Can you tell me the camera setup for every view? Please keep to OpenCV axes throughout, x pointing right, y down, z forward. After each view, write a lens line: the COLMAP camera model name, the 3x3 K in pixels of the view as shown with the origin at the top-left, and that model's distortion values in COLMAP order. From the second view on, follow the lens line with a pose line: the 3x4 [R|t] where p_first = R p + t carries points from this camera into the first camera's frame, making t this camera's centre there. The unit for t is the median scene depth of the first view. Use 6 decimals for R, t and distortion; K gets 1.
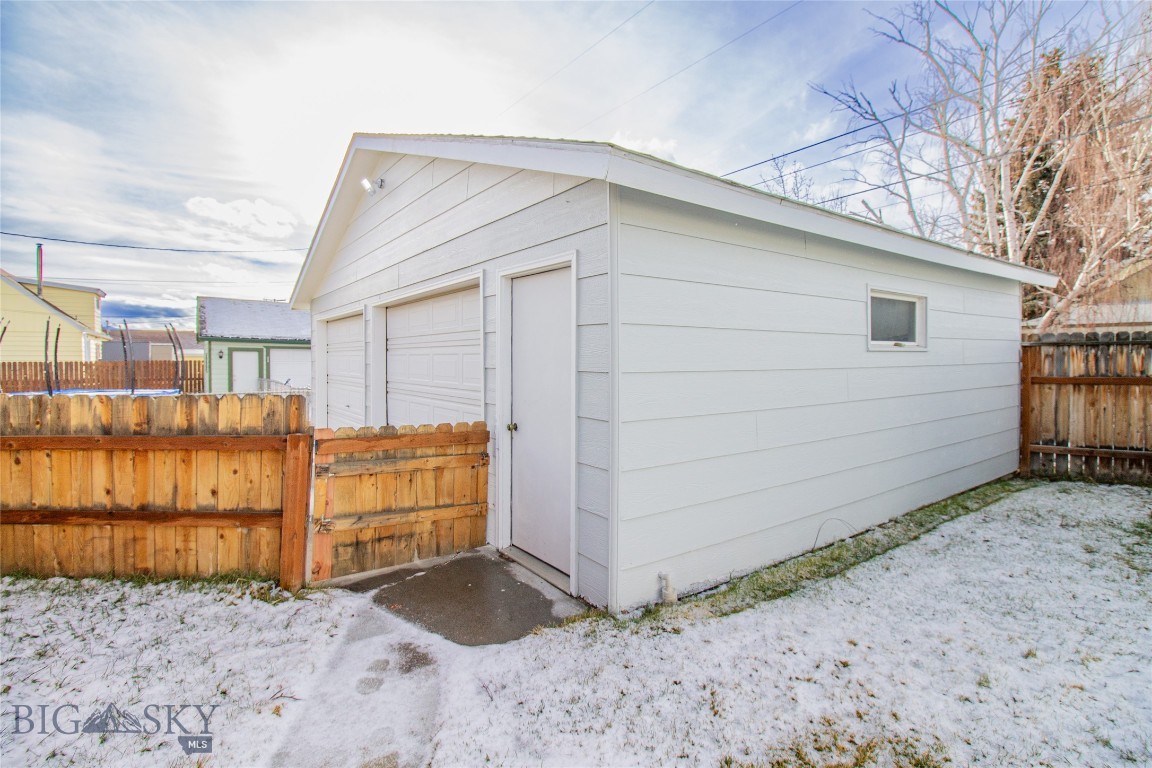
lens RADIAL K [[554.6, 0, 578.5], [0, 554.6, 364.8], [0, 0, 1]] dist [-0.000410, -0.017061]
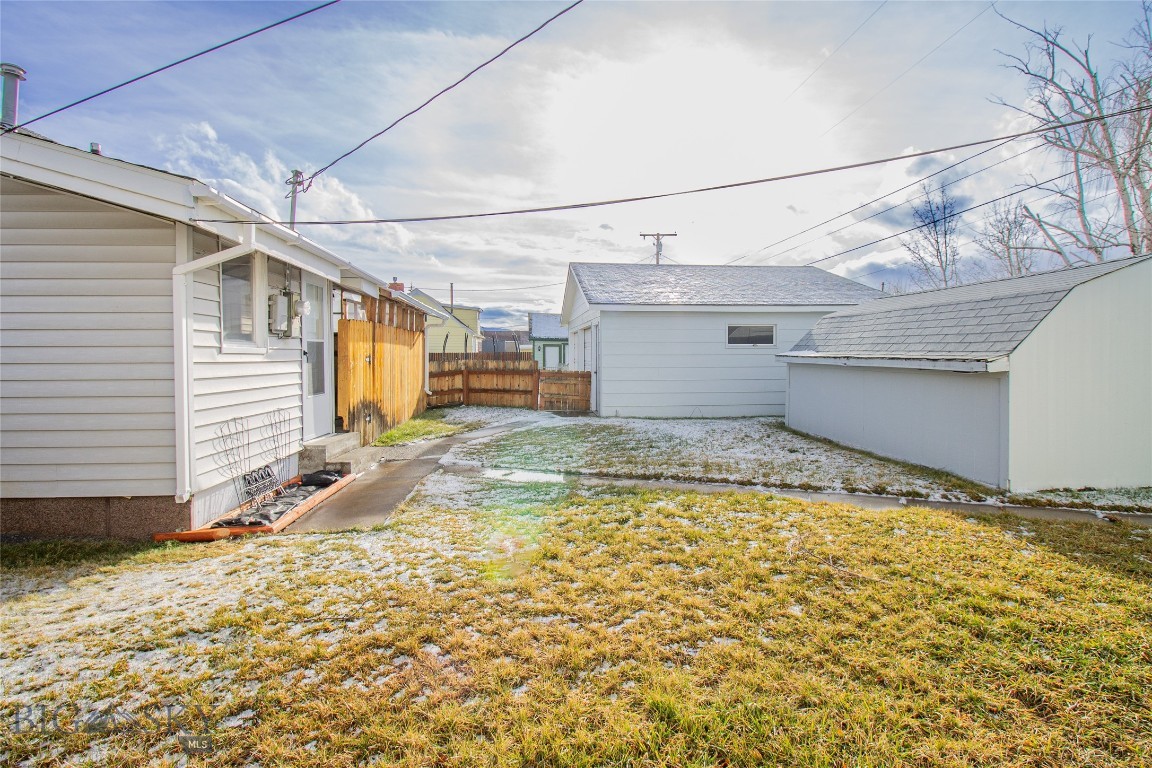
lens RADIAL K [[554.6, 0, 578.5], [0, 554.6, 364.8], [0, 0, 1]] dist [-0.000410, -0.017061]
pose [[0.865257, 0.011068, -0.501207, 1.397127], [-0.003620, 0.999868, 0.015830, 0.016958], [0.501316, -0.011882, 0.865183, -1.823596]]
